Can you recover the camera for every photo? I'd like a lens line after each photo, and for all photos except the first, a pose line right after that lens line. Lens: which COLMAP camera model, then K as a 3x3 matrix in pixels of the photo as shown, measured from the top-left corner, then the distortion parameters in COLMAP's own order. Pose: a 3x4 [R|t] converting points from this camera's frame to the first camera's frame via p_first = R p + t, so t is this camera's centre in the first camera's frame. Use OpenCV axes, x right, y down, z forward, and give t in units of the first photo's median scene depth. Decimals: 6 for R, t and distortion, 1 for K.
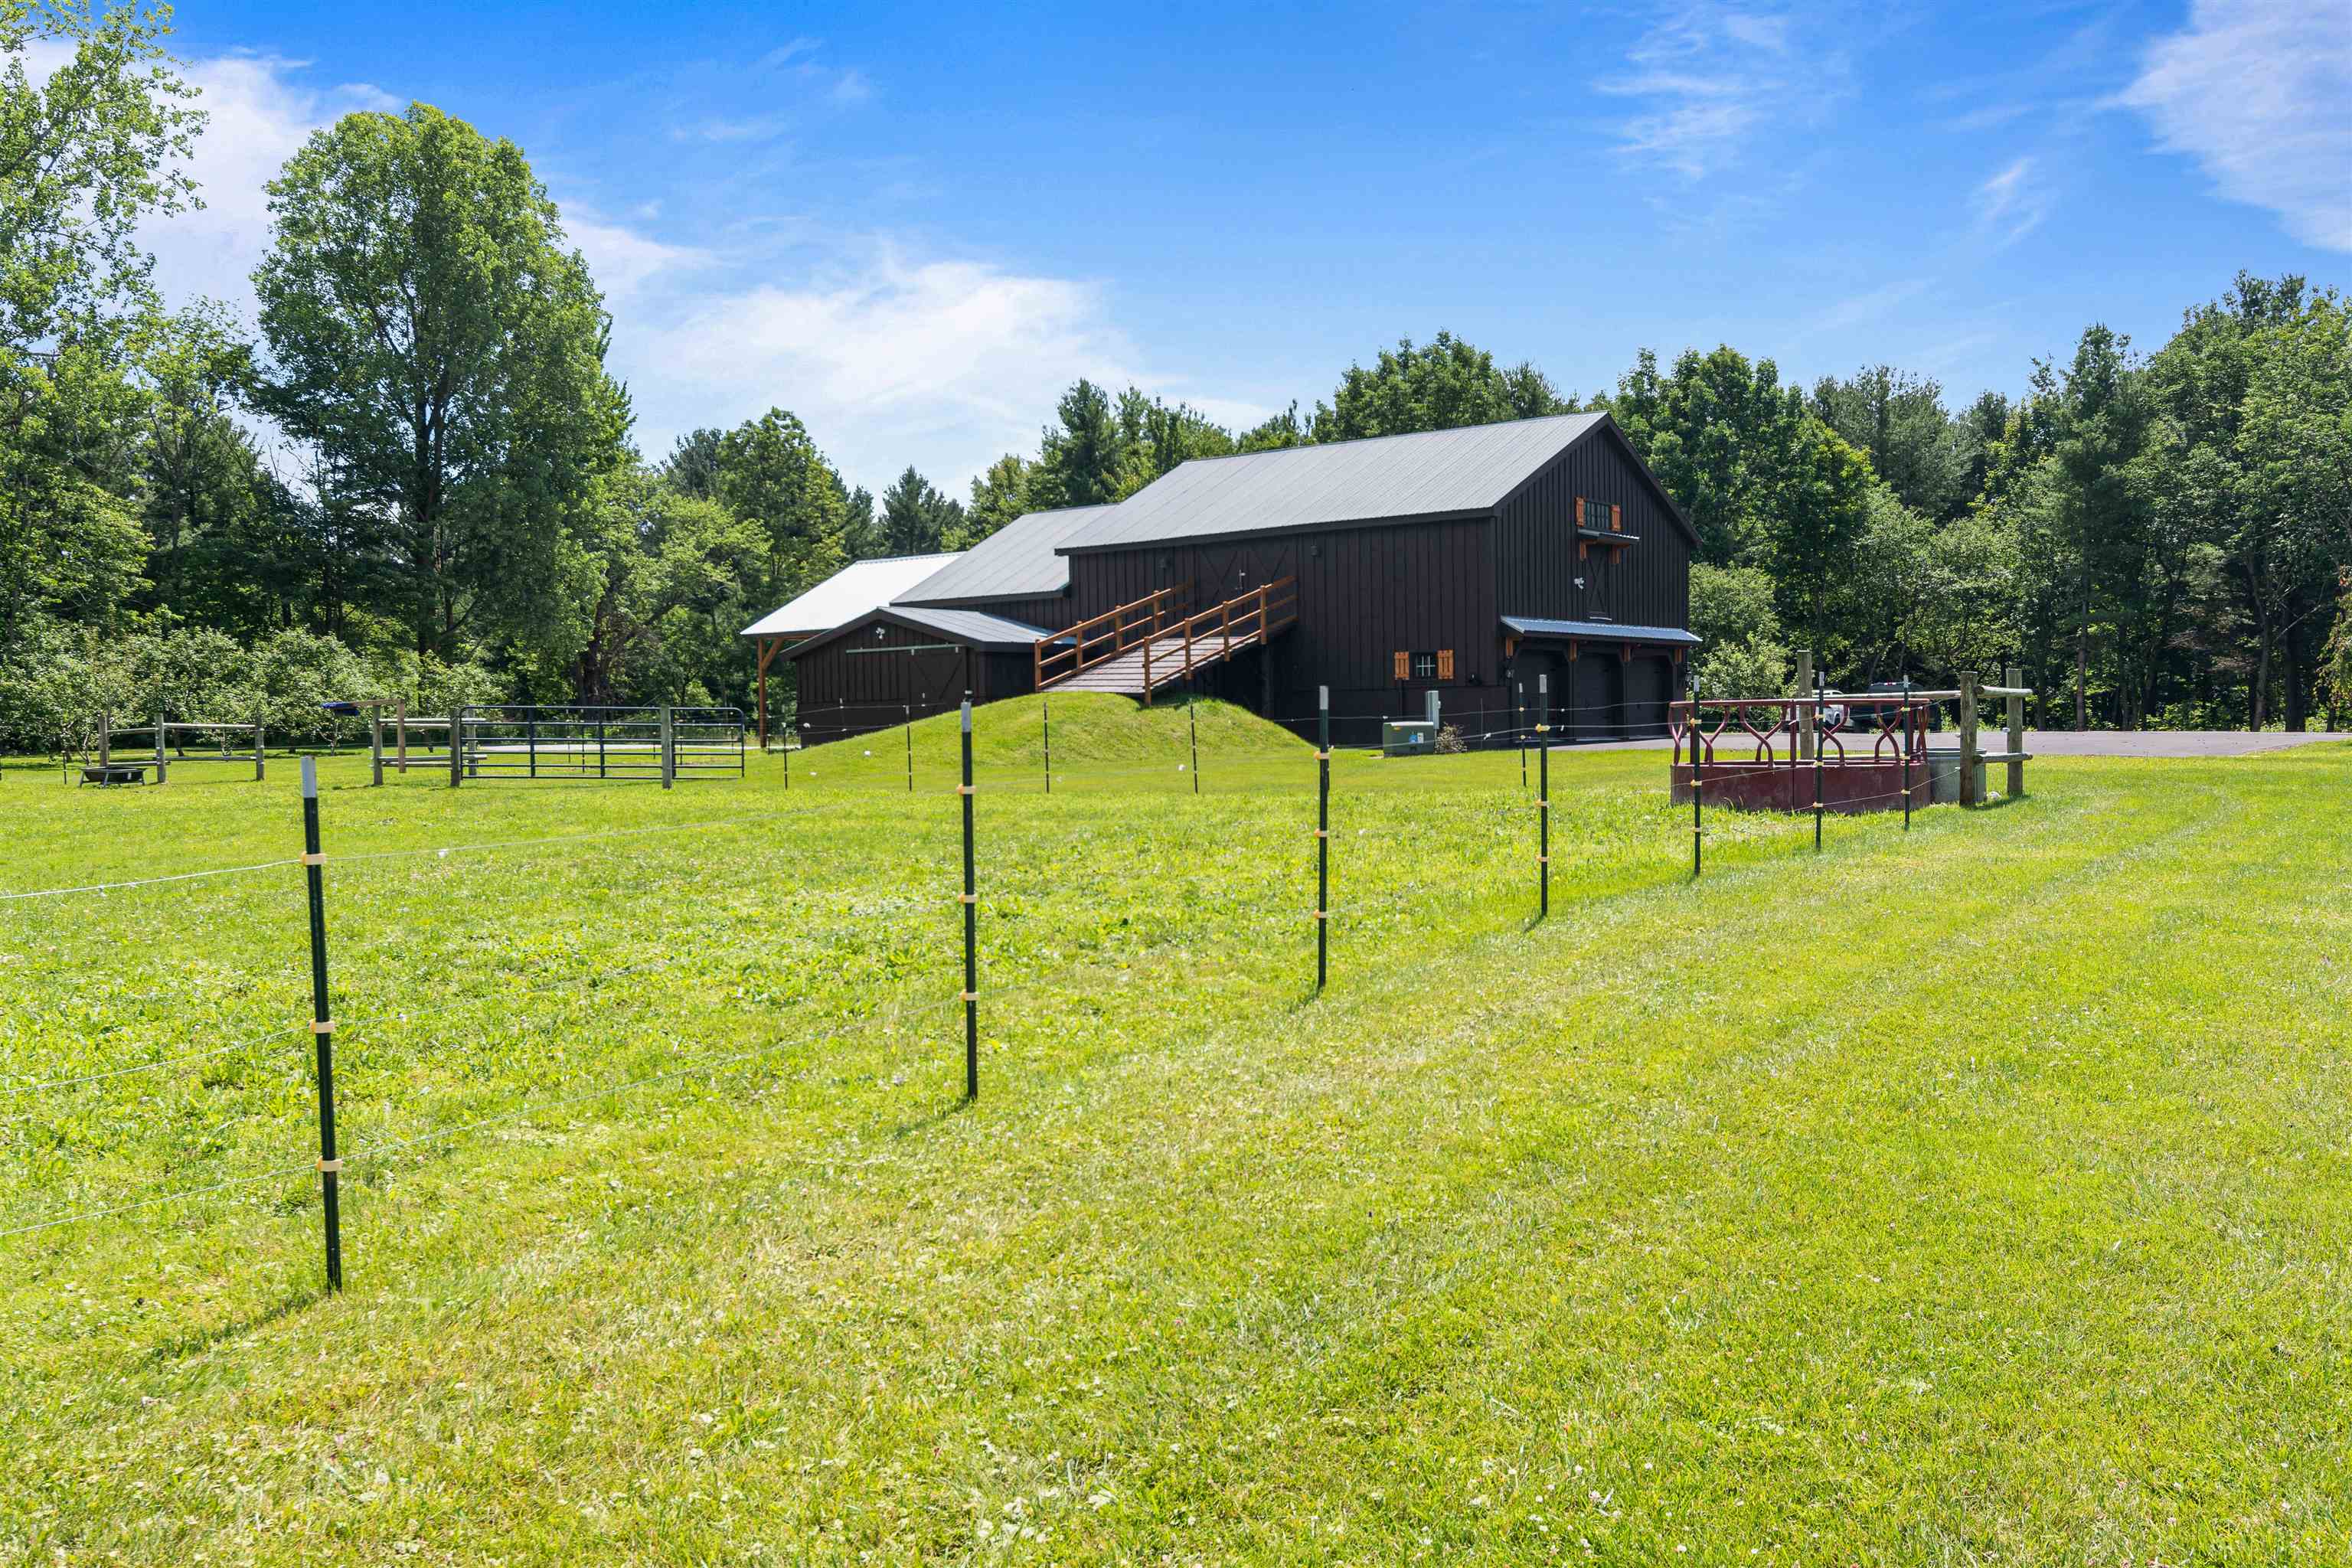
lens RADIAL K [[1941.5, 0, 1177.9], [0, 1941.5, 787.0], [0, 0, 1]] dist [-0.001085, -0.004396]
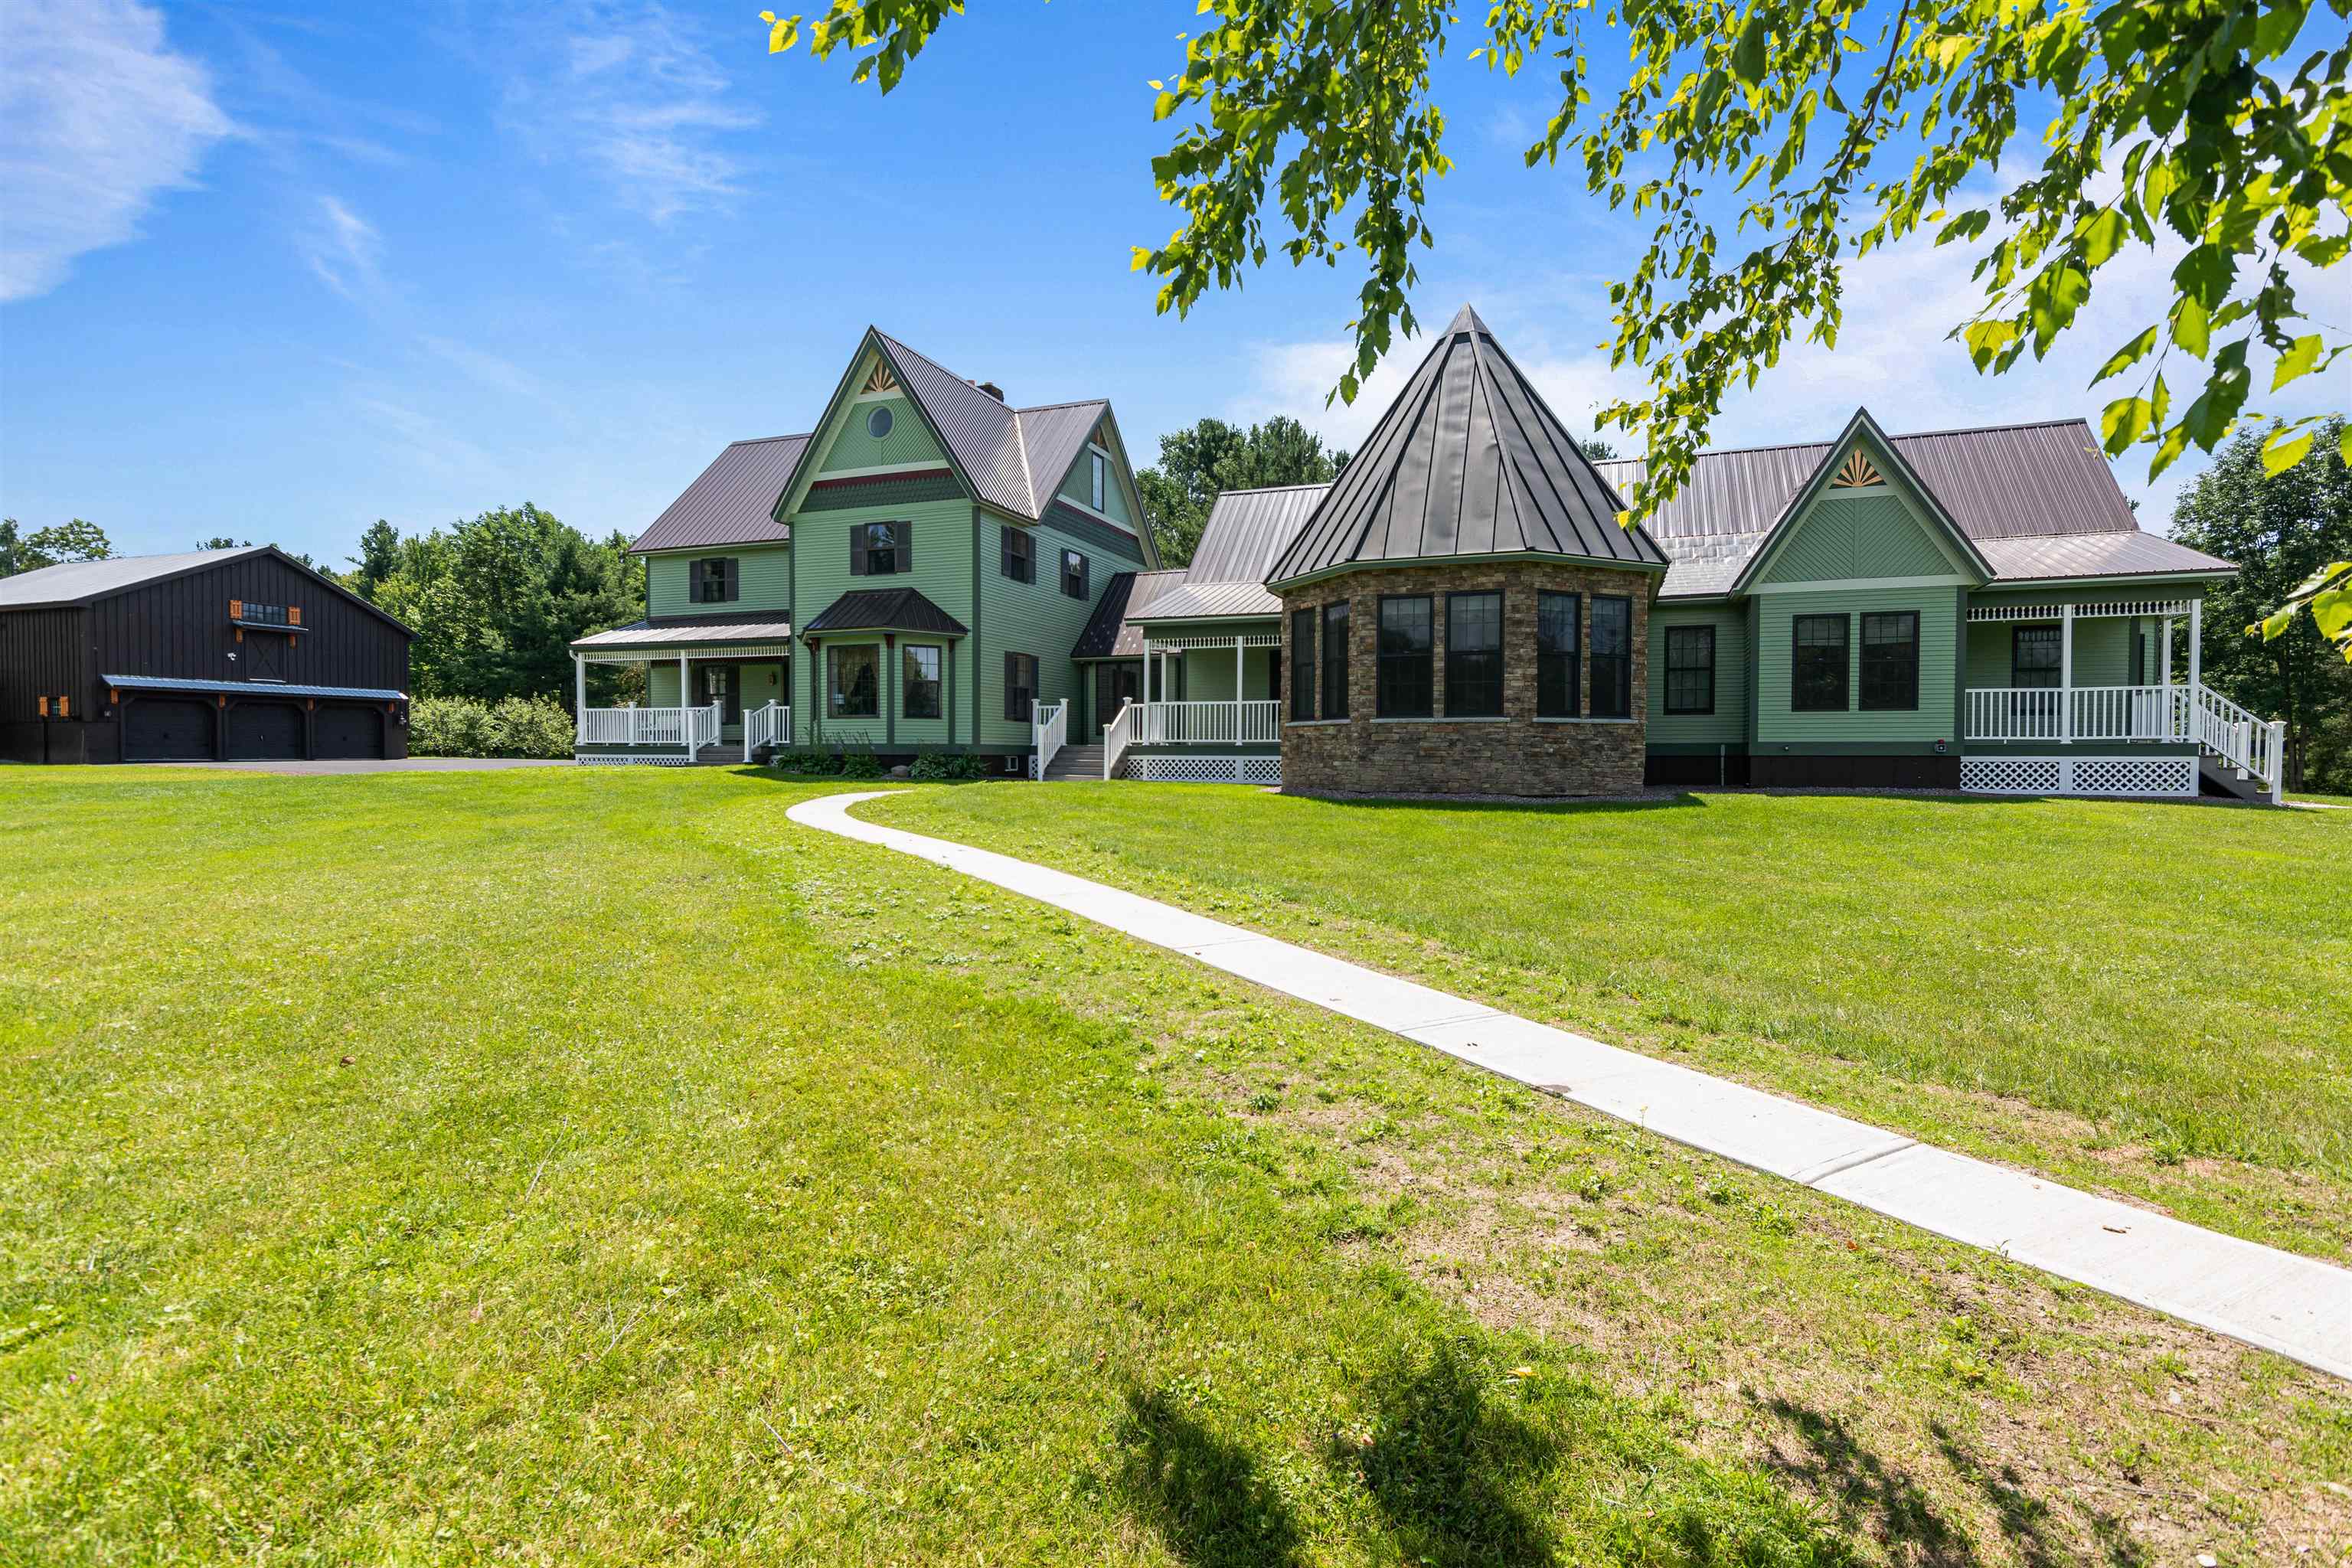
lens RADIAL K [[1130.2, 0, 1178.0], [0, 1130.2, 776.8], [0, 0, 1]] dist [0.005030, 0.000055]
pose [[0.953791, 0.012375, 0.300217, 0.625780], [-0.007659, 0.999828, -0.016880, -0.001418], [-0.300375, 0.013801, 0.953721, -0.067206]]
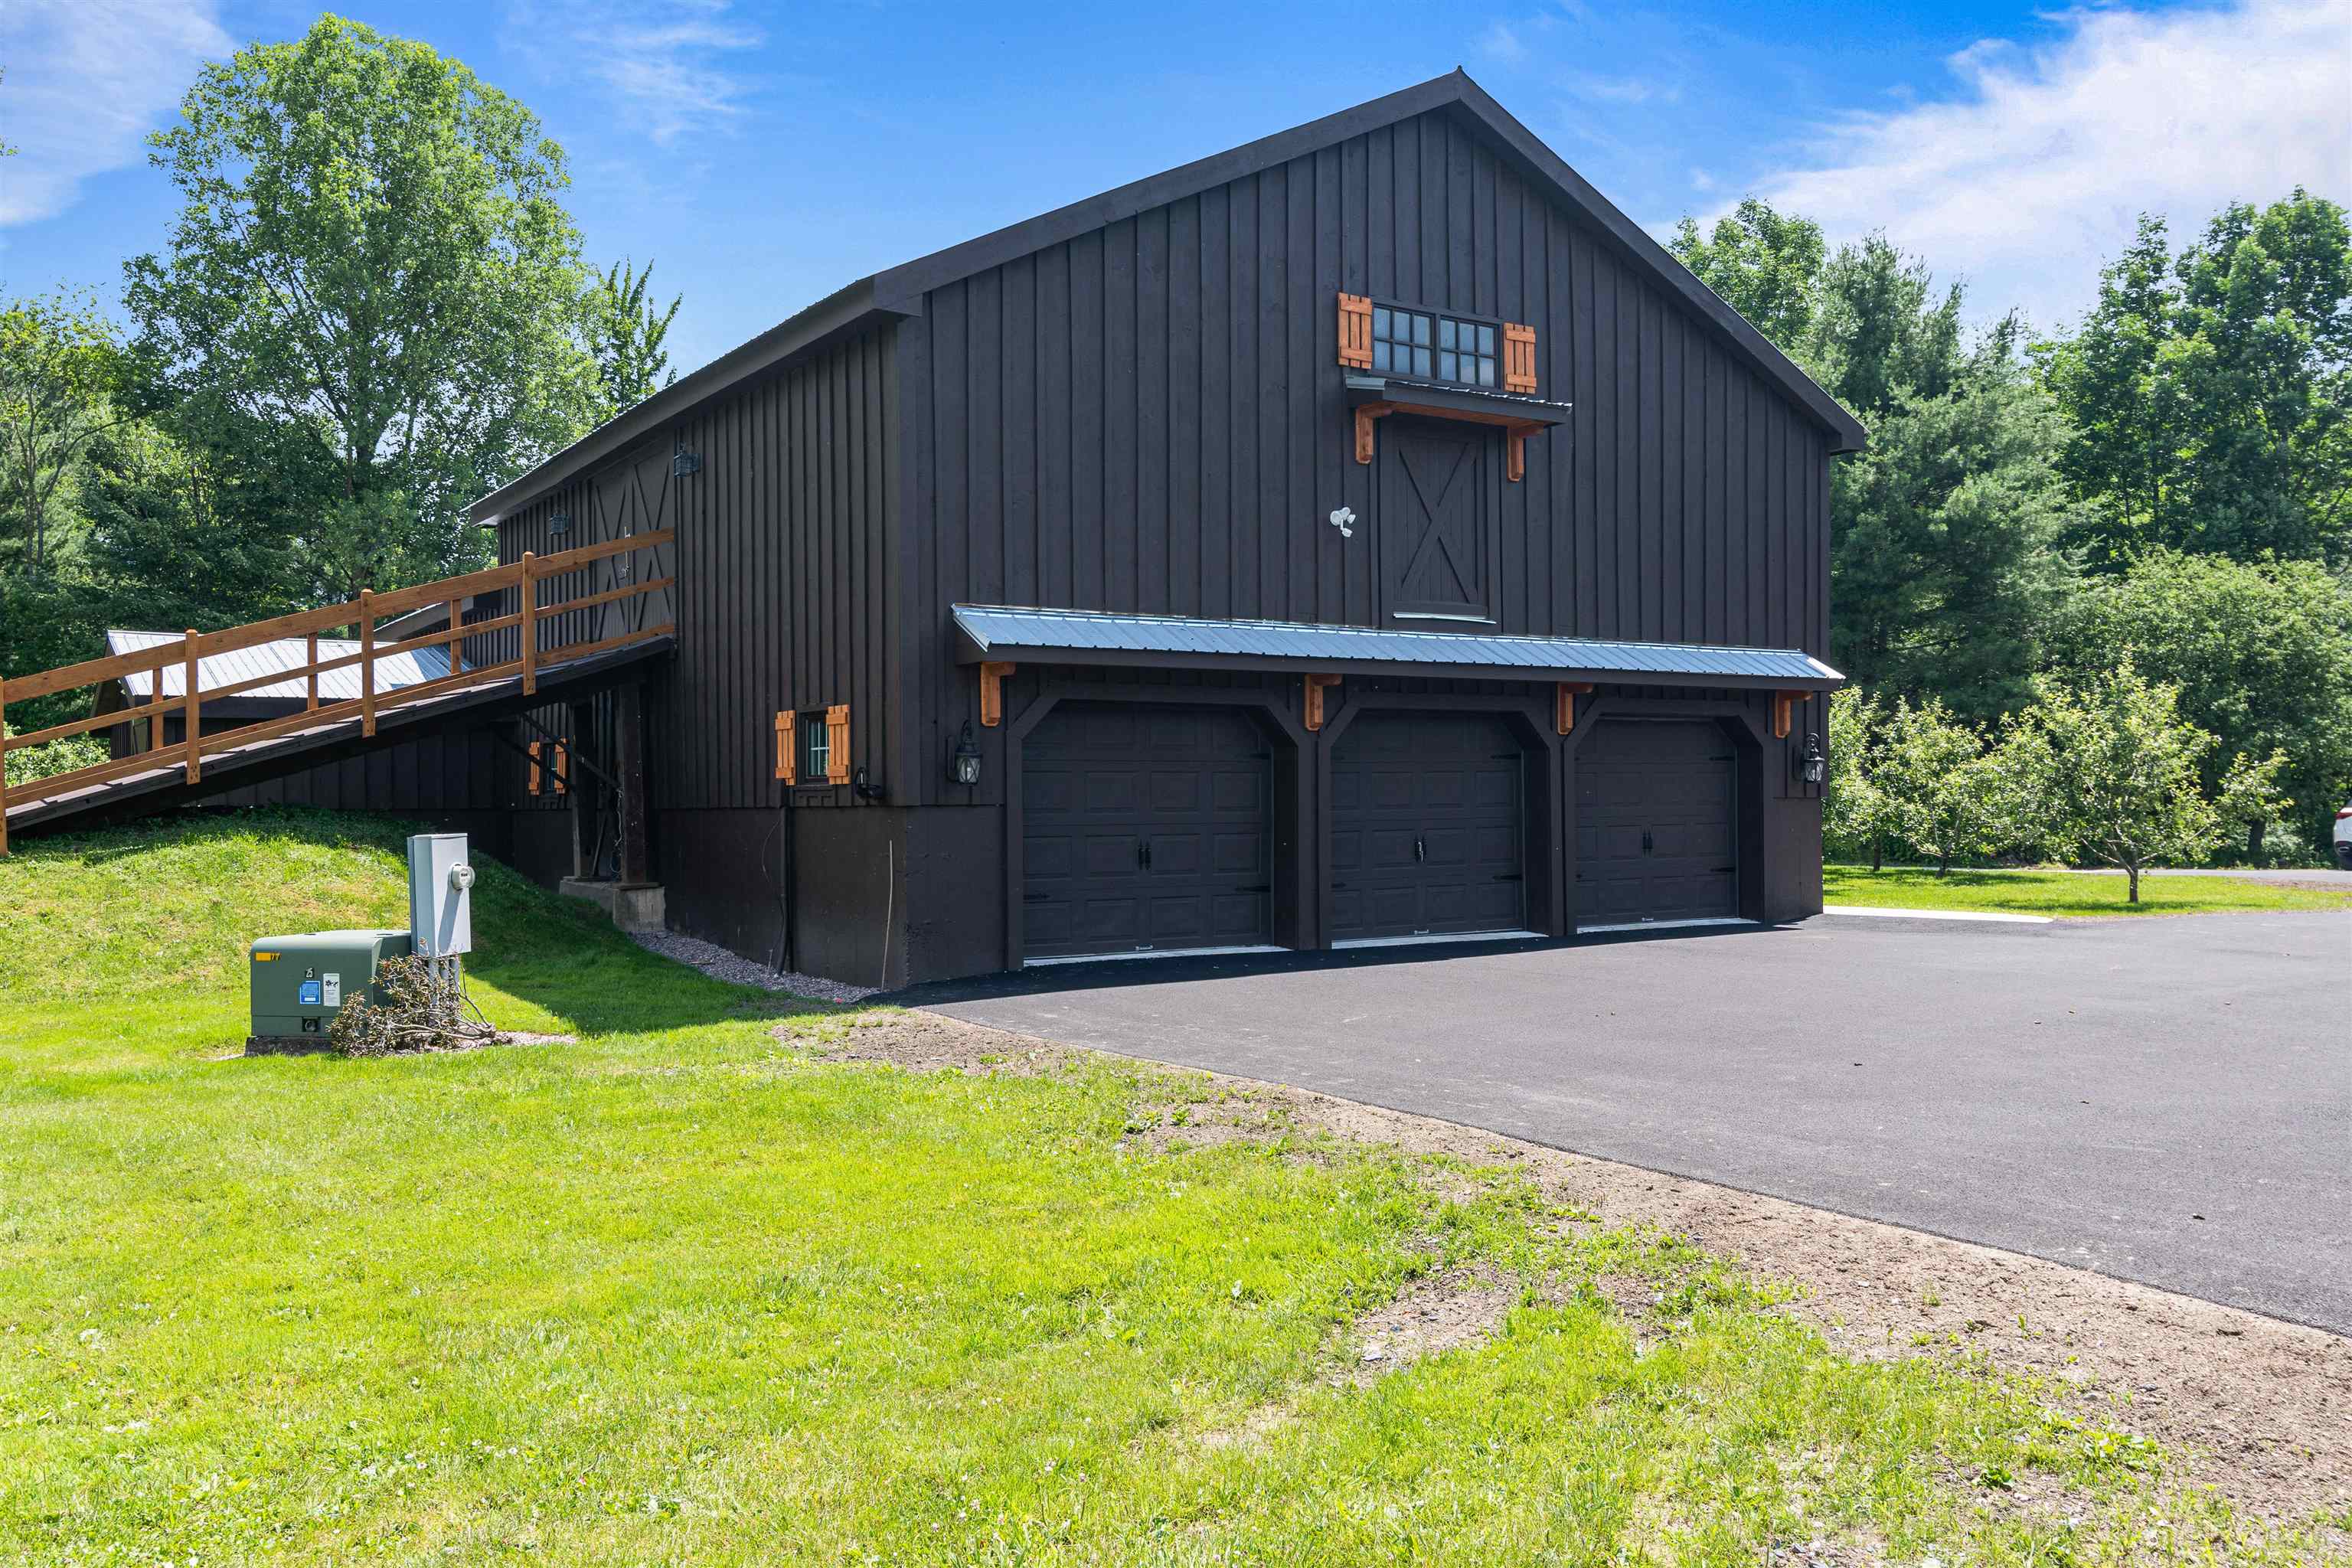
lens RADIAL K [[1941.5, 0, 1176.7], [0, 1941.5, 790.8], [0, 0, 1]] dist [-0.001085, -0.004396]
pose [[0.940302, 0.005924, -0.340288, 0.292232], [-0.017614, 0.999356, -0.031273, -0.040404], [0.339884, 0.035400, 0.939801, 0.621954]]
